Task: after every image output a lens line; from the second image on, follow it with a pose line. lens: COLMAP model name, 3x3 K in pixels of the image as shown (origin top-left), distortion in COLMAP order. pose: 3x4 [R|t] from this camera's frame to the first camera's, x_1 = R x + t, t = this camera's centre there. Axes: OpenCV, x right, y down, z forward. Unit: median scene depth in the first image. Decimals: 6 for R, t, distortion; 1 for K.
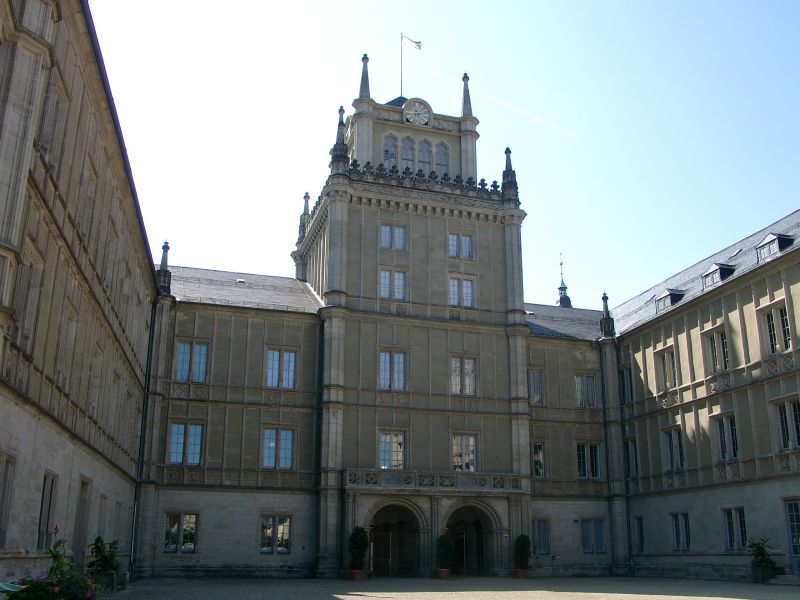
lens RADIAL K [[802.5, 0, 400.0], [0, 802.5, 300.0], [0, 0, 1]] dist [-0.173186, 0.180564]
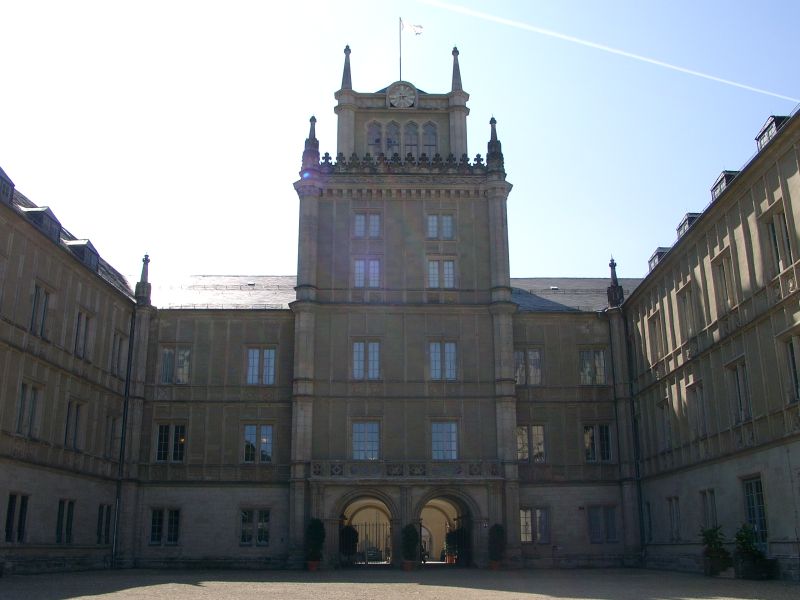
lens RADIAL K [[802.5, 0, 400.0], [0, 802.5, 300.0], [0, 0, 1]] dist [-0.173186, 0.180564]
pose [[0.961200, -0.090716, -0.260510, 0.287072], [0.092388, 0.995706, -0.005846, 0.023437], [0.259922, -0.018448, 0.965453, 0.056718]]
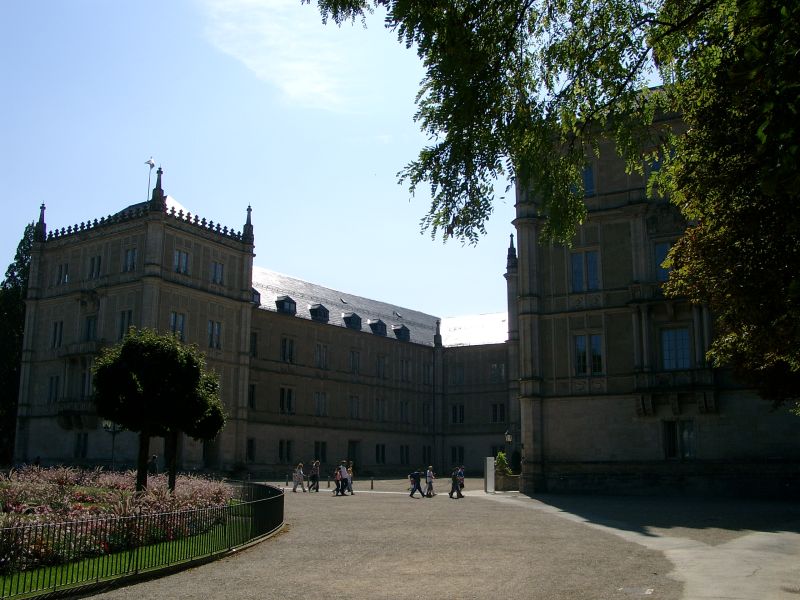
lens RADIAL K [[802.5, 0, 400.0], [0, 802.5, 300.0], [0, 0, 1]] dist [-0.173186, 0.180564]
pose [[0.678060, -0.152739, -0.718961, 1.105794], [0.222597, 0.974906, 0.002821, -0.144874], [0.700489, -0.161951, 0.695044, -0.506305]]
